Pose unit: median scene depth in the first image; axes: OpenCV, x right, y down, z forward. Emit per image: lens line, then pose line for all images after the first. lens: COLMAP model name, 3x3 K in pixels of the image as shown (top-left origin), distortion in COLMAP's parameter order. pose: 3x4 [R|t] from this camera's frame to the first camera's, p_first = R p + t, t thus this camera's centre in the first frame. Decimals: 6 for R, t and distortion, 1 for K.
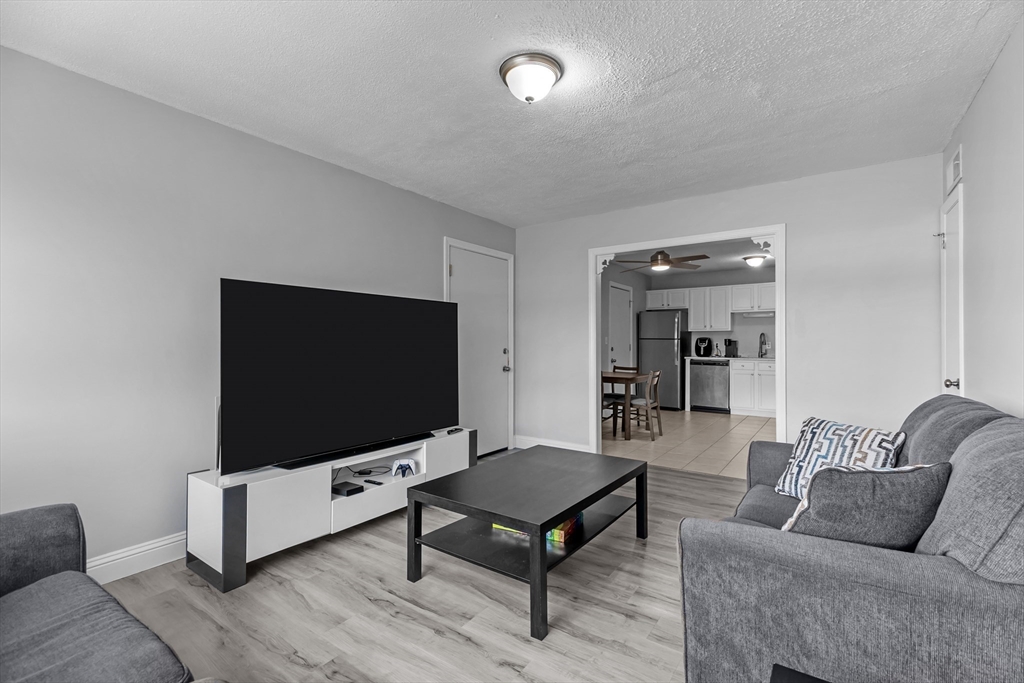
lens RADIAL K [[448.9, 0, 512.0], [0, 448.9, 341.5], [0, 0, 1]] dist [-0.000447, -0.000025]
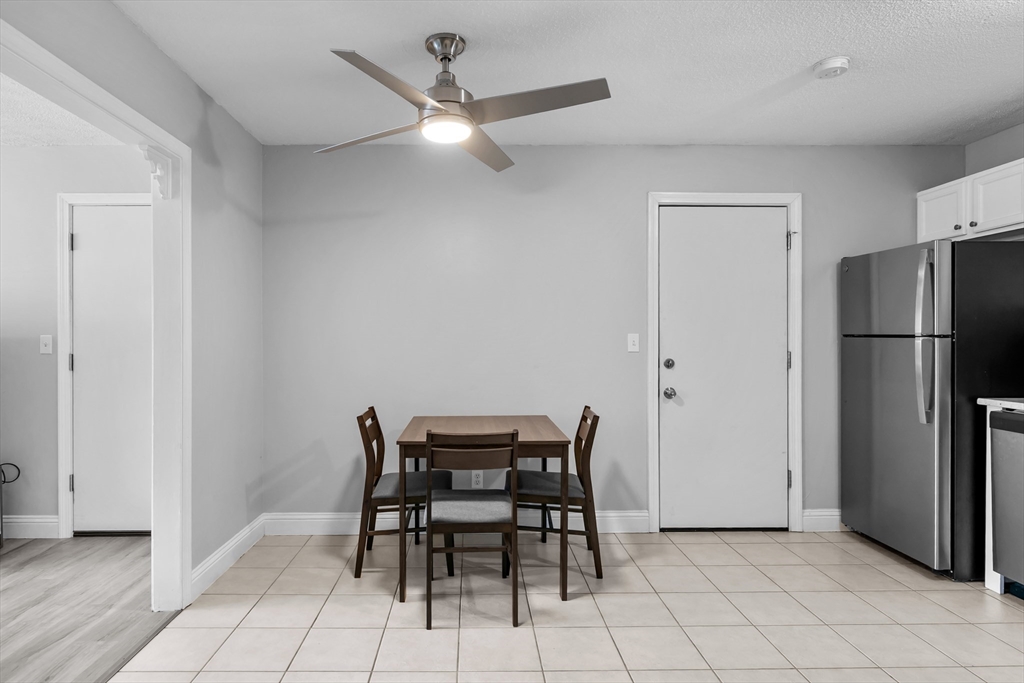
lens RADIAL K [[563.7, 0, 478.7], [0, 563.7, 342.3], [0, 0, 1]] dist [-0.000859, 0.000068]
pose [[0.594380, -0.001063, -0.804184, 0.491830], [0.005782, 0.999979, 0.002951, -0.004283], [0.804164, -0.006404, 0.594373, 0.540082]]
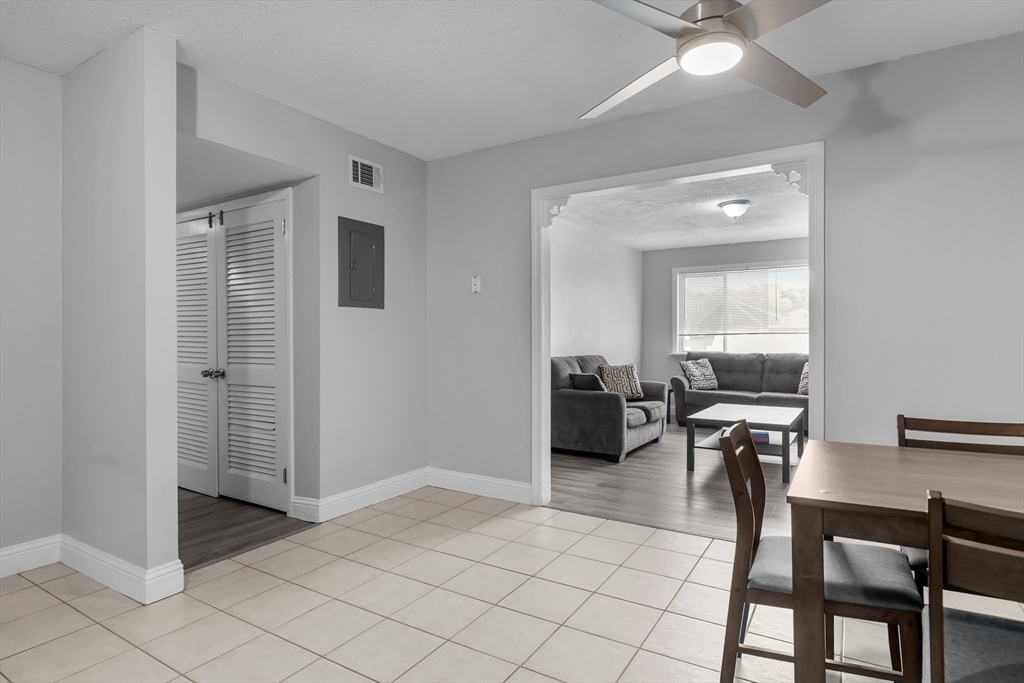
lens RADIAL K [[547.4, 0, 515.9], [0, 547.4, 337.2], [0, 0, 1]] dist [-0.000344, 0.000315]
pose [[-0.997255, -0.000118, -0.074046, 0.343533], [0.000426, 0.999973, -0.007333, 0.010318], [0.074045, -0.007345, -0.997228, 0.950161]]
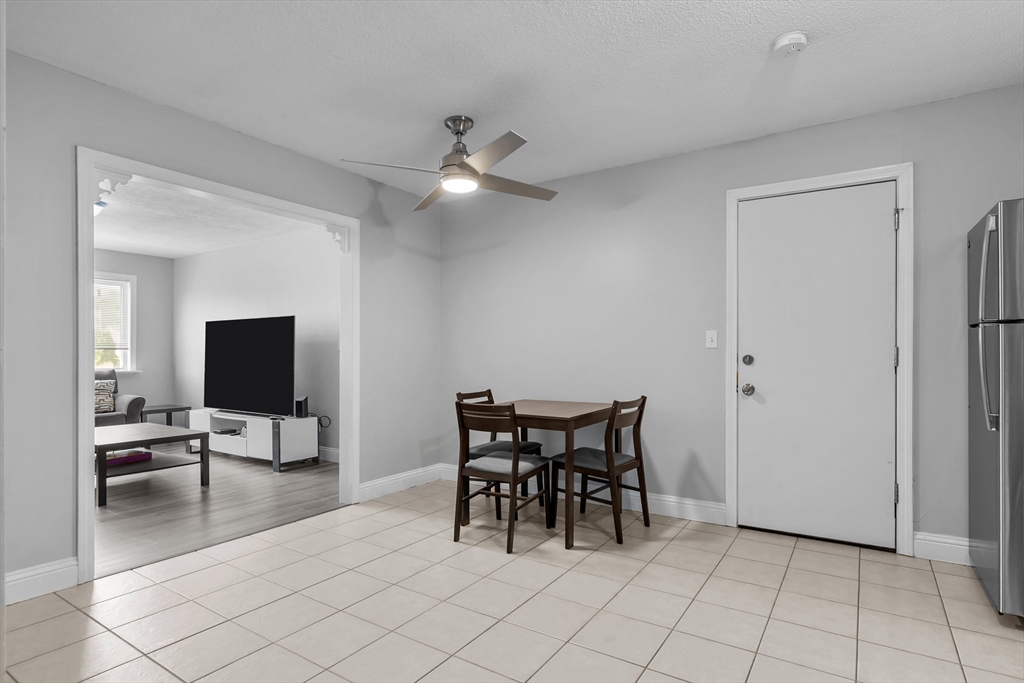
lens RADIAL K [[541.6, 0, 514.8], [0, 541.6, 353.1], [0, 0, 1]] dist [0.000354, -0.000075]
pose [[0.041463, -0.002555, -0.999137, 0.647296], [0.005471, 0.999982, -0.002330, 0.010202], [0.999125, -0.005370, 0.041476, 0.732628]]
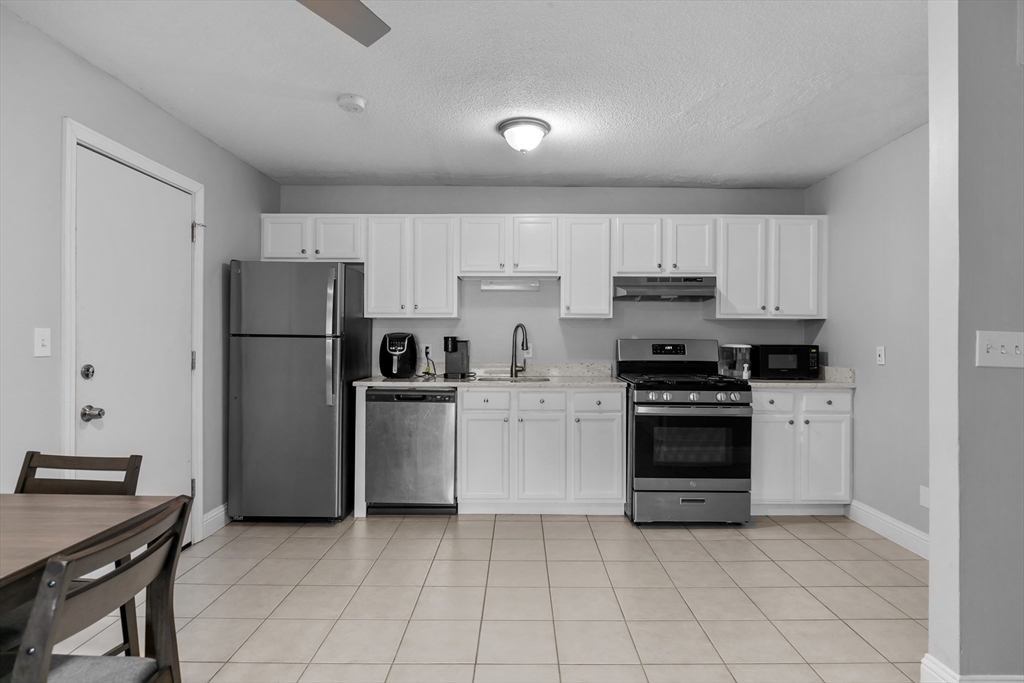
lens RADIAL K [[529.2, 0, 517.9], [0, 529.2, 339.4], [0, 0, 1]] dist [-0.002568, -0.000407]
pose [[0.812366, 0.000426, 0.583148, 0.234888], [-0.003206, 0.999988, 0.003736, -0.005164], [-0.583140, -0.004904, 0.812357, 0.547049]]
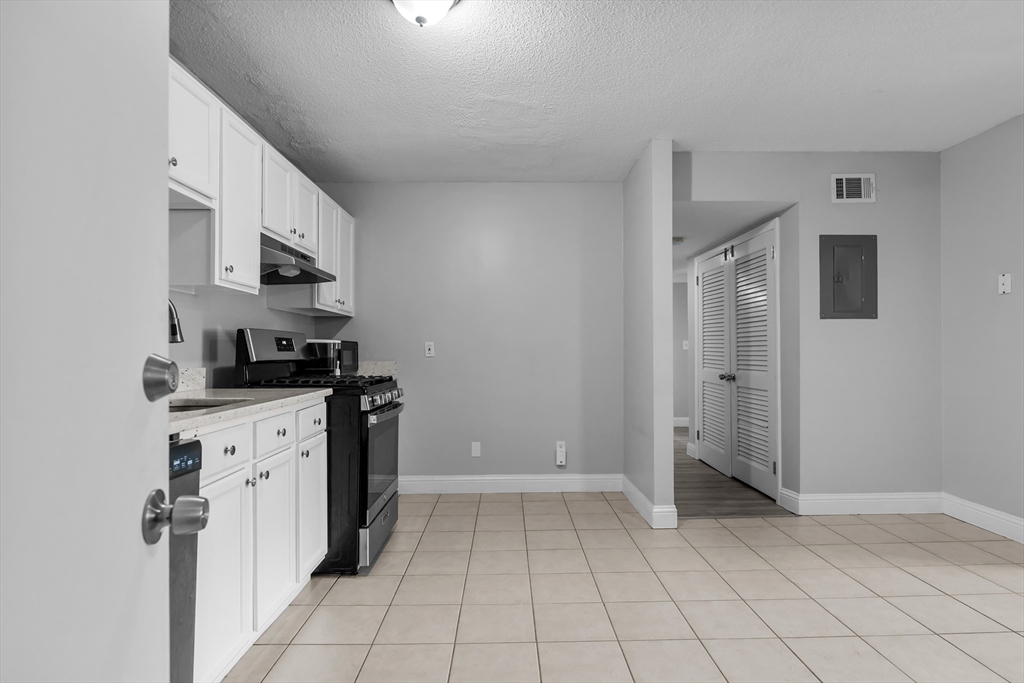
lens RADIAL K [[529.2, 0, 517.9], [0, 529.2, 339.4], [0, 0, 1]] dist [-0.002568, -0.000407]
pose [[-0.604668, 0.015507, 0.796327, 0.246903], [-0.002573, 0.999767, -0.021423, 0.010274], [-0.796474, -0.015003, -0.604487, 0.984553]]
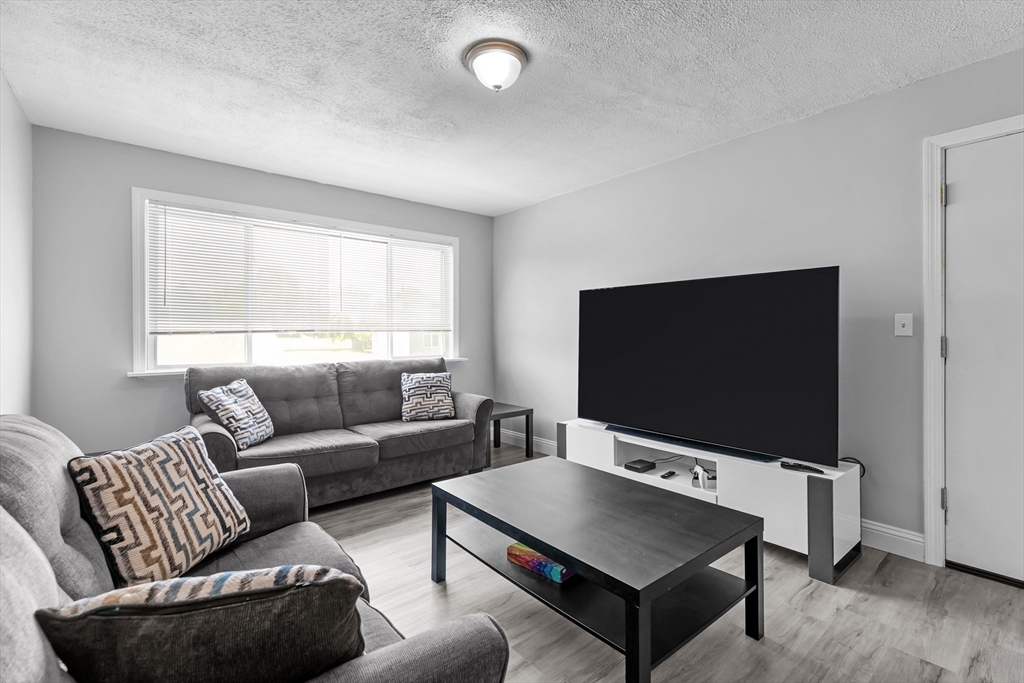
lens RADIAL K [[463.0, 0, 519.1], [0, 463.0, 334.0], [0, 0, 1]] dist [0.003566, -0.000090]
pose [[-0.236368, 0.003435, -0.971657, 0.282070], [0.005993, 0.999980, 0.002077, 0.000904], [0.971645, -0.005332, -0.236384, 0.349716]]
